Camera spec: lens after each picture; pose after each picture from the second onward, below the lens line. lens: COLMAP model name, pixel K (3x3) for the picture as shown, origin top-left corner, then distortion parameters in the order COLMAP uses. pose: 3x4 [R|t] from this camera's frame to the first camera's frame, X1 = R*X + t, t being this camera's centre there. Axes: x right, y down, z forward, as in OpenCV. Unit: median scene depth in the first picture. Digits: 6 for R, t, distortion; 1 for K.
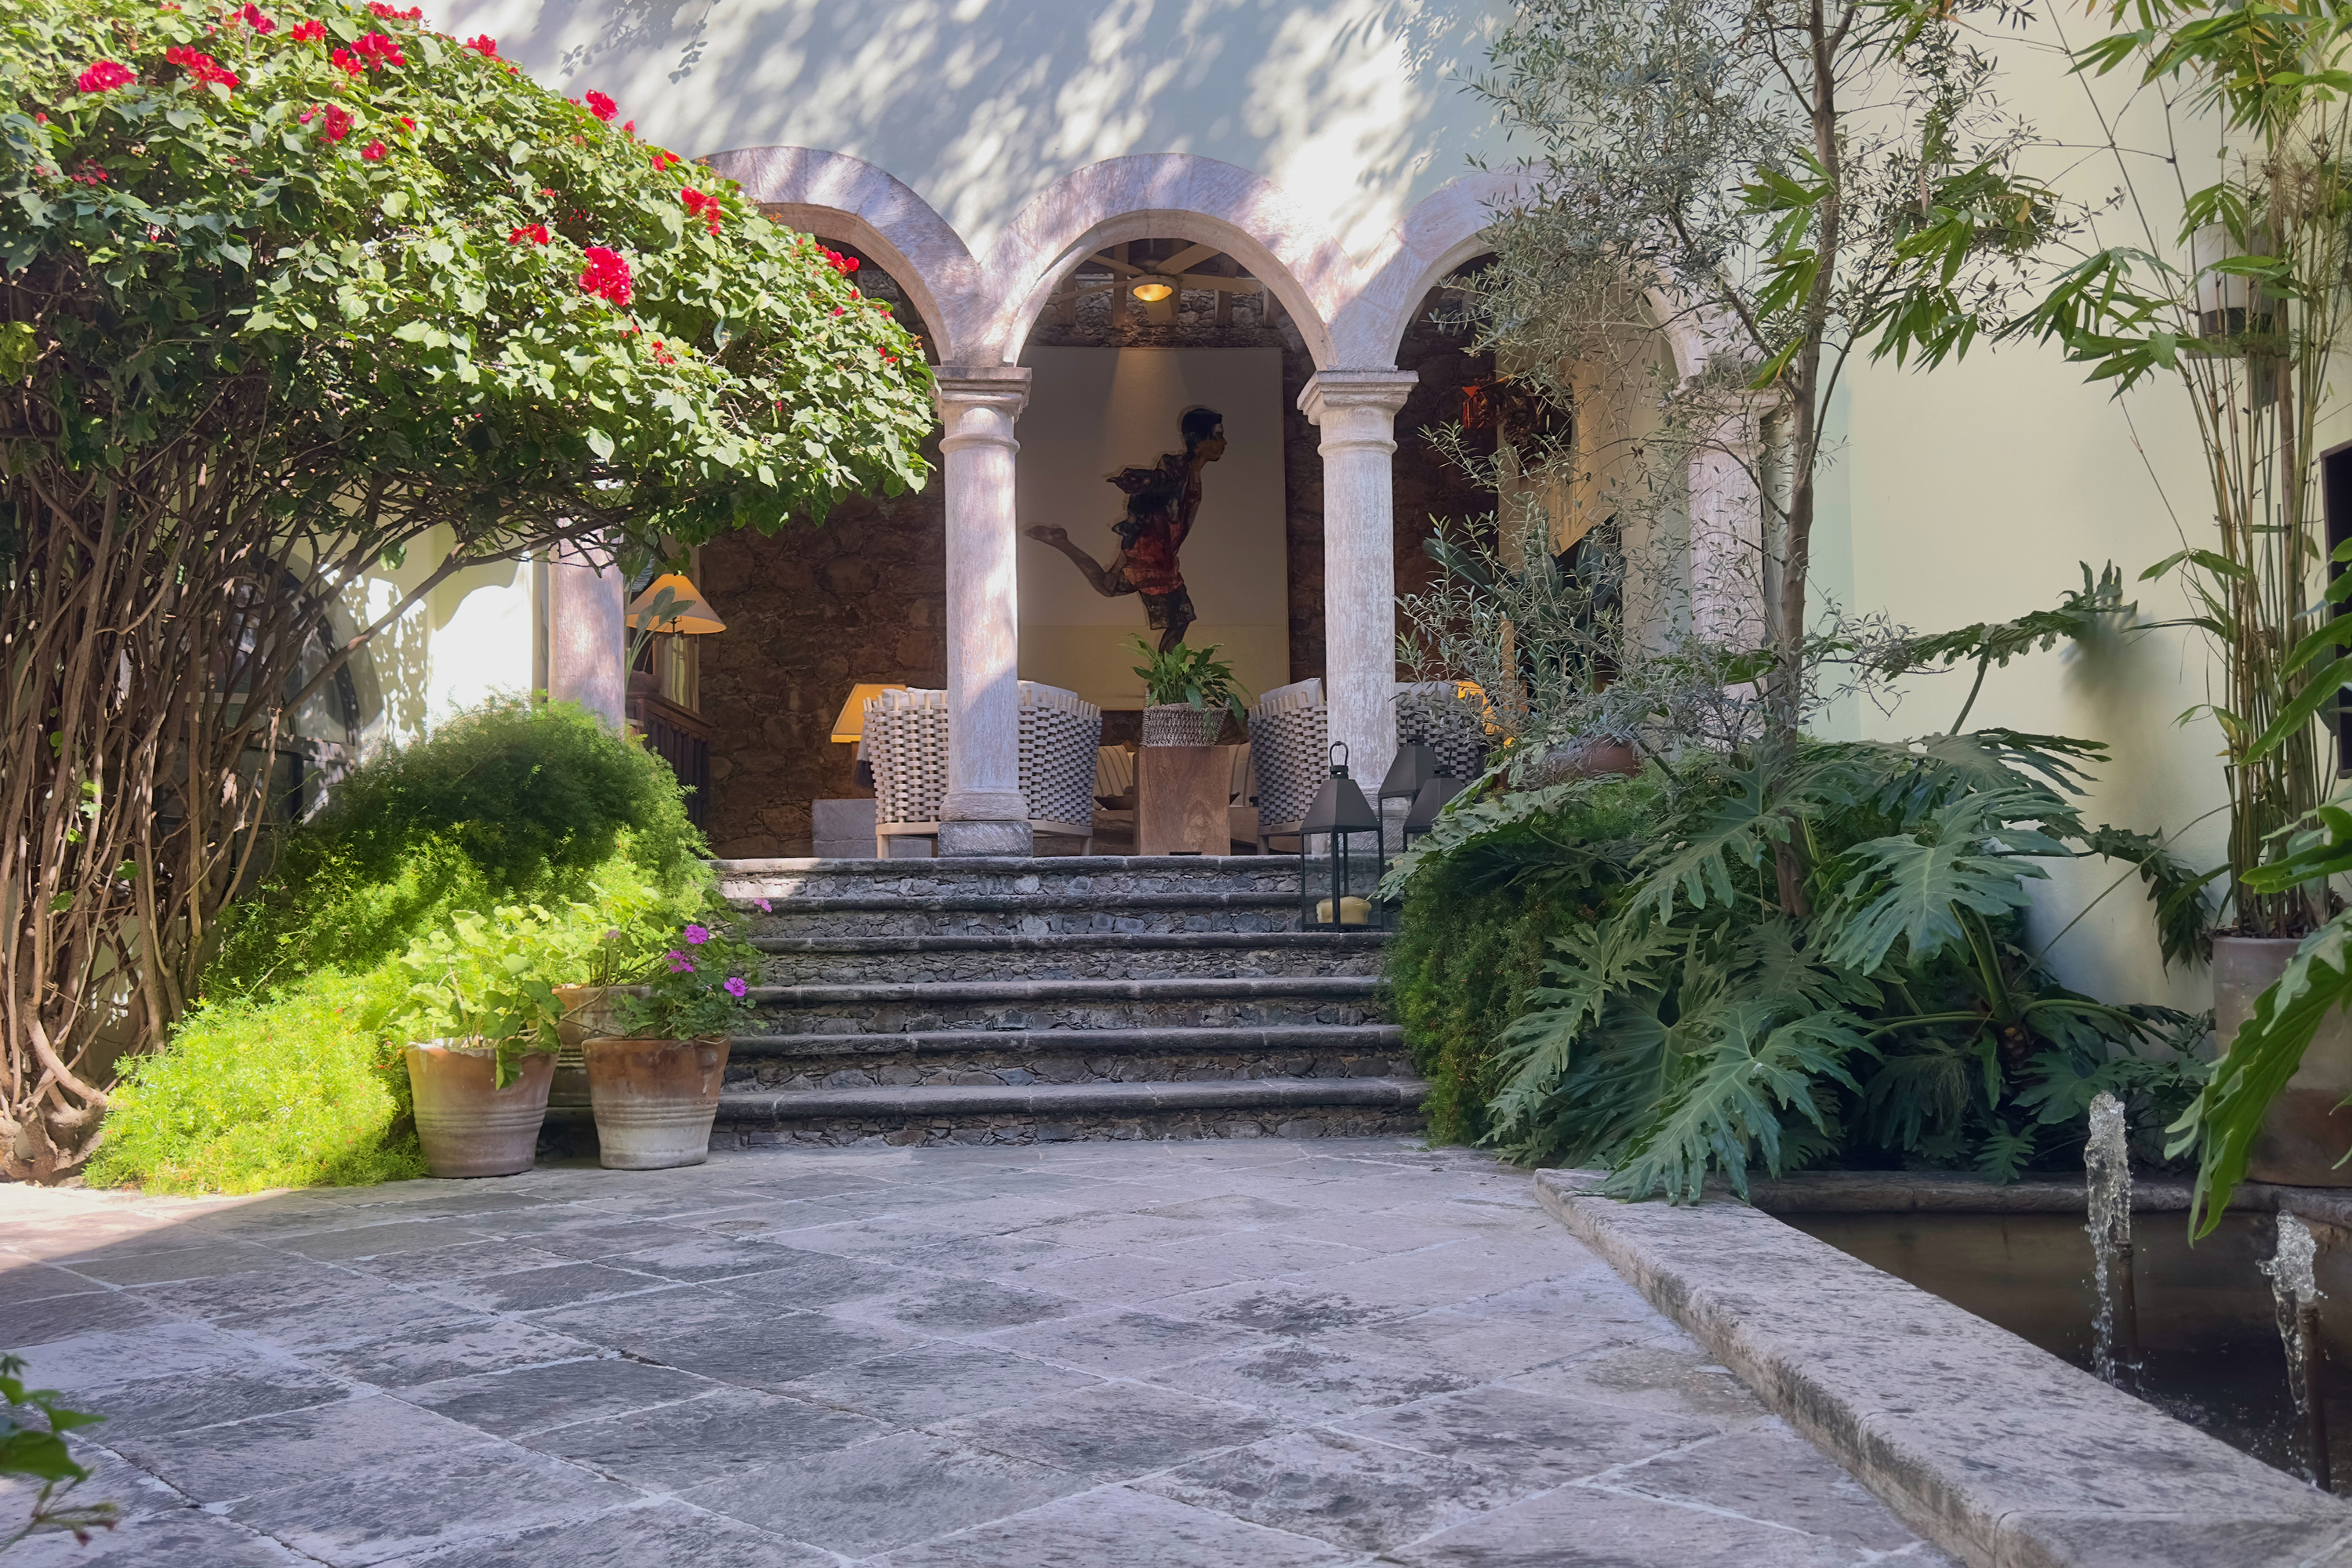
lens RADIAL K [[1616.6, 0, 1174.3], [0, 1616.6, 802.5], [0, 0, 1]] dist [0.041511, -0.006850]
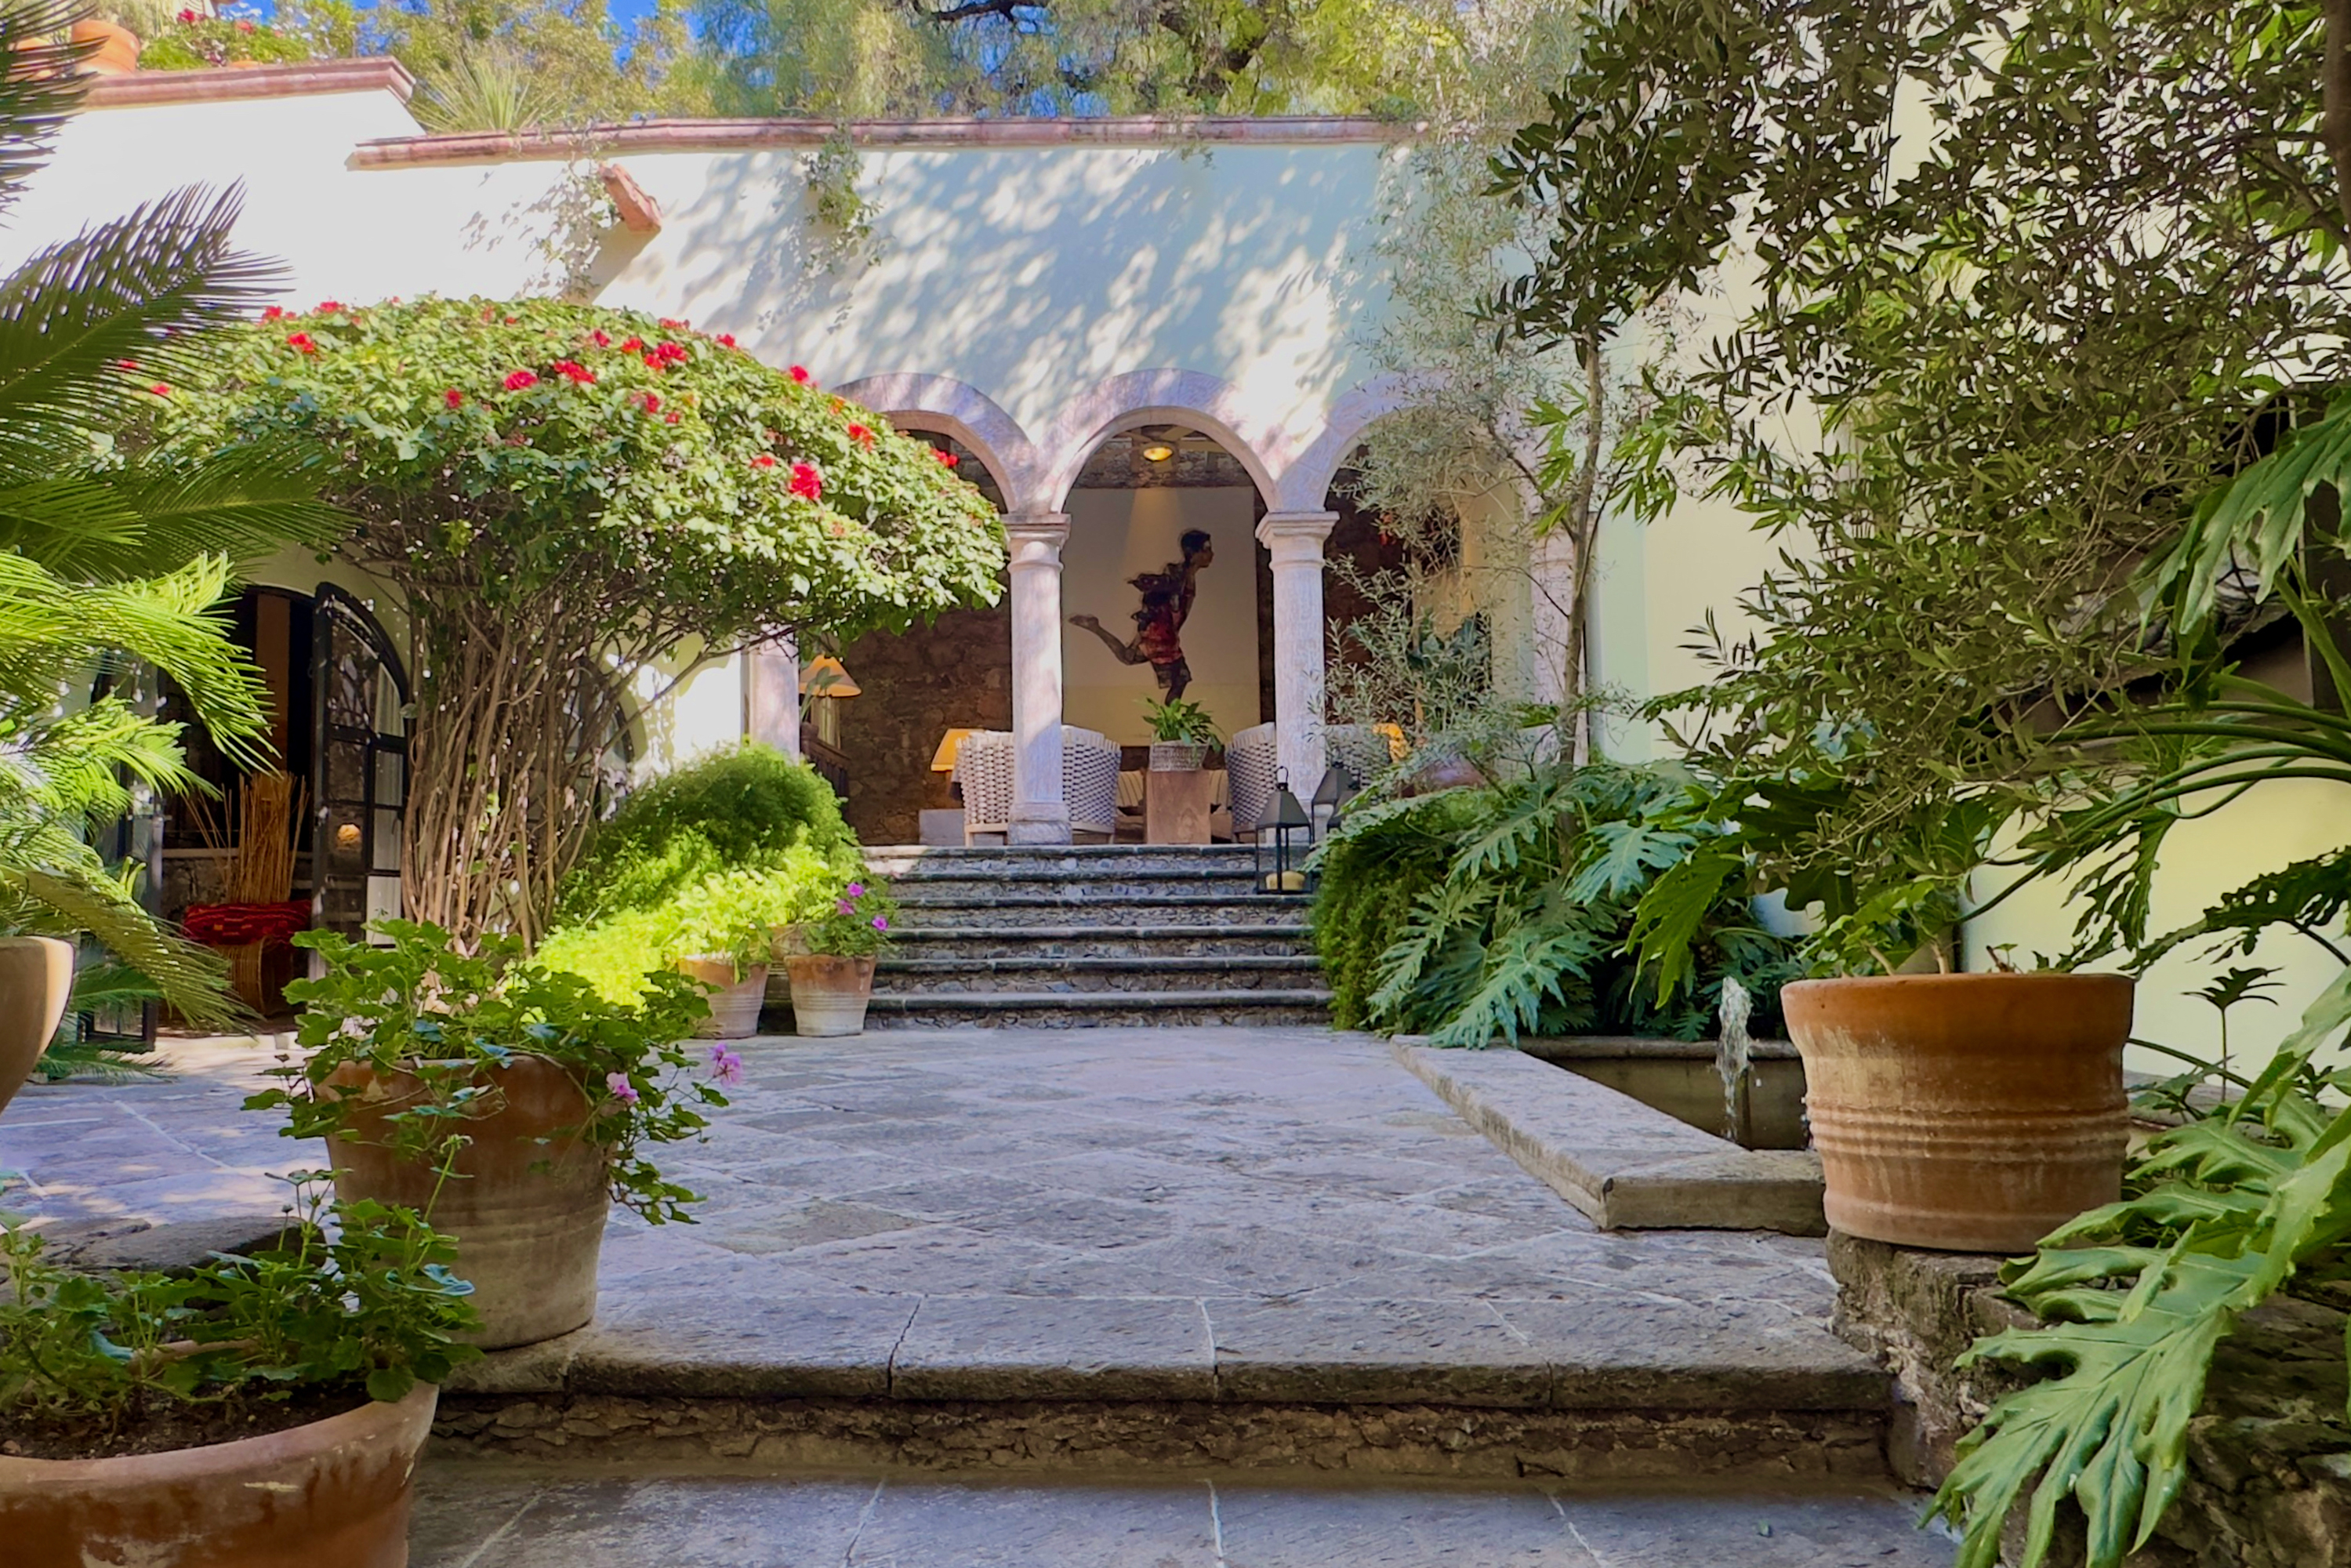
lens RADIAL K [[919.1, 0, 1175.4], [0, 919.1, 763.7], [0, 0, 1]] dist [-0.001778, 0.000719]
pose [[0.999398, -0.008448, 0.033648, -0.017309], [0.009651, 0.999314, -0.035754, -0.008442], [-0.033323, 0.036058, 0.998794, 0.129861]]
